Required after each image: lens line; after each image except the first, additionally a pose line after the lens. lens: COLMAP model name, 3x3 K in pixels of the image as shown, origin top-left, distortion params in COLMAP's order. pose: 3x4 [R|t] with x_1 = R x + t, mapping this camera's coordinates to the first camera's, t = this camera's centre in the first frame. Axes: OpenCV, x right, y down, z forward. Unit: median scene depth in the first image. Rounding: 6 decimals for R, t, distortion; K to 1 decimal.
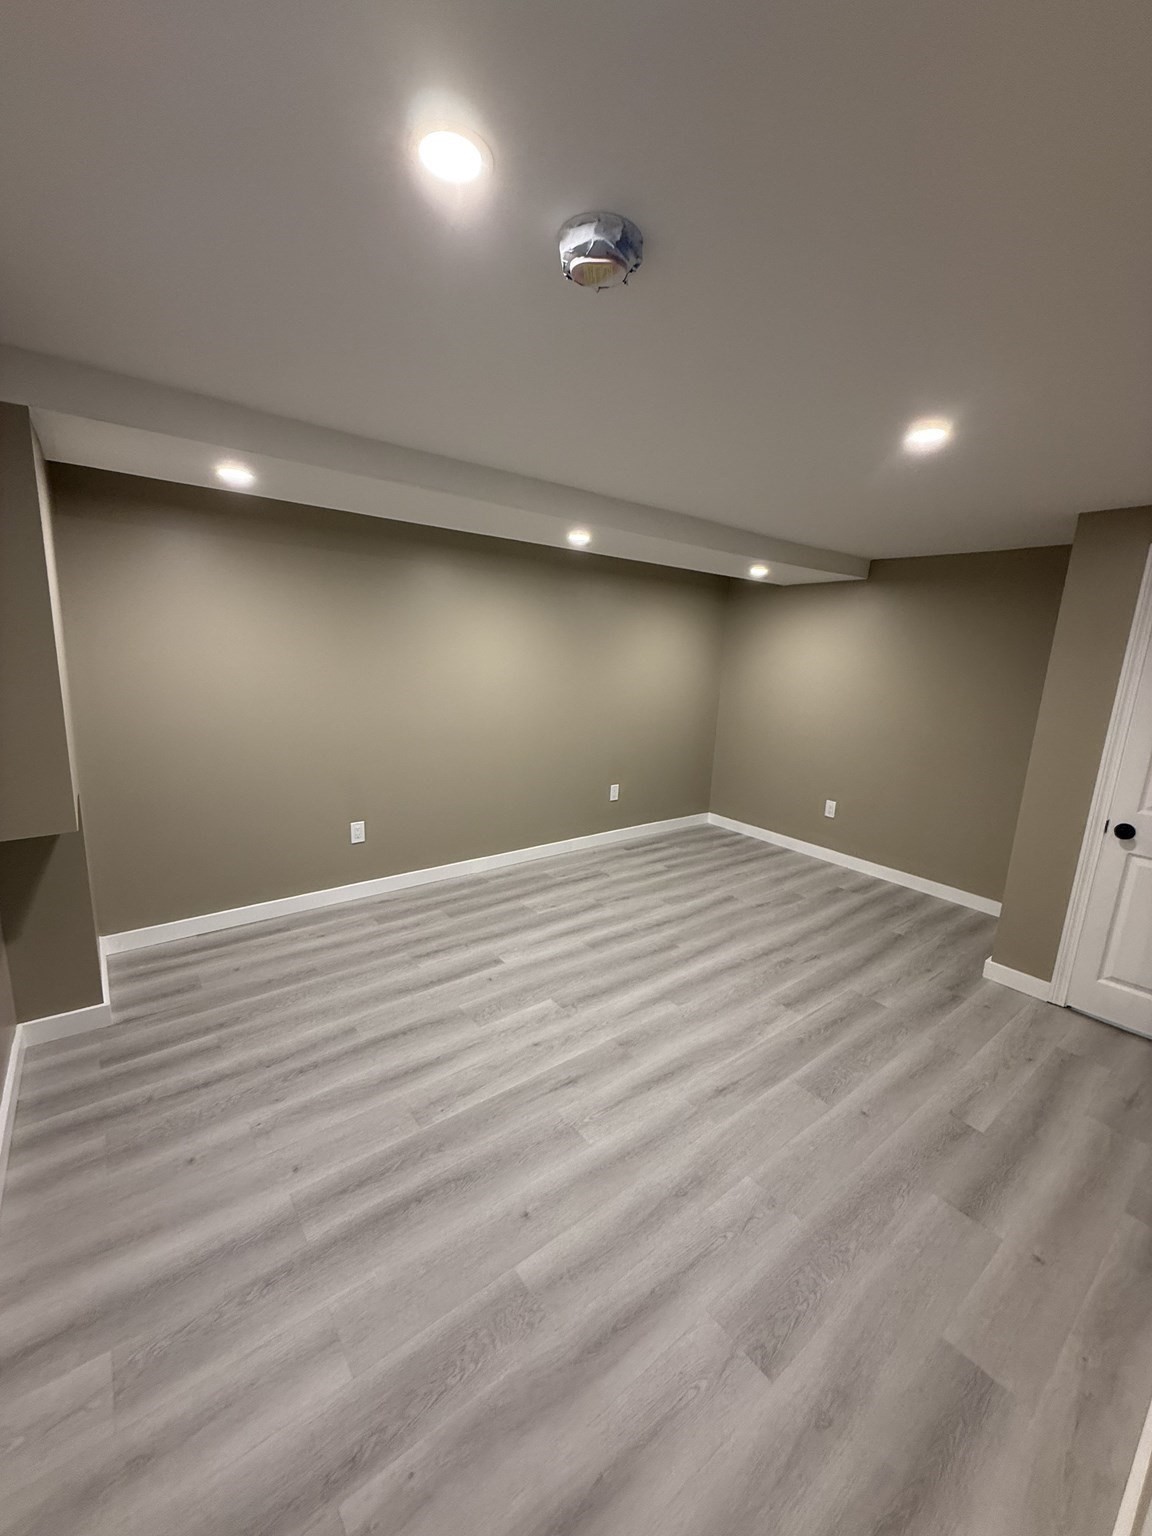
lens RADIAL K [[610.7, 0, 576.0], [0, 610.7, 768.0], [0, 0, 1]] dist [0.001712, -0.000203]
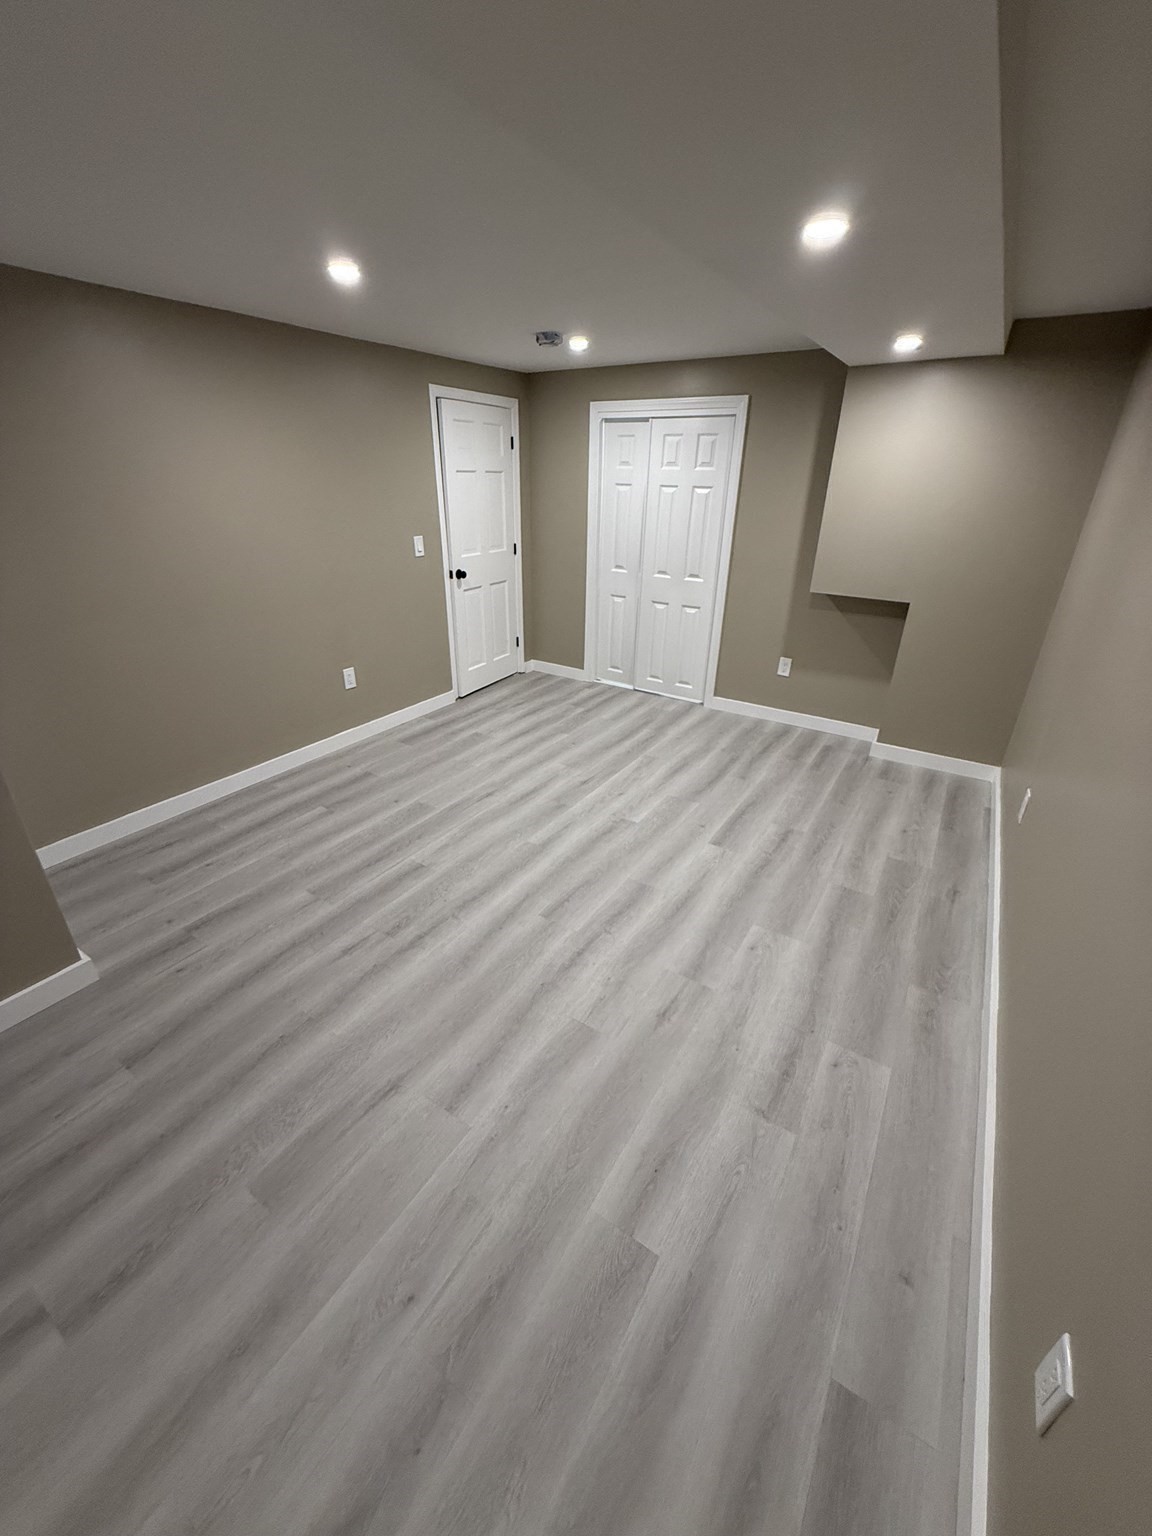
lens RADIAL K [[610.7, 0, 576.0], [0, 610.7, 768.0], [0, 0, 1]] dist [0.001712, -0.000203]
pose [[-0.942488, 0.092479, -0.321191, 0.391062], [-0.118325, 0.806413, 0.579394, -0.319216], [0.312595, 0.584076, -0.749092, 1.641239]]
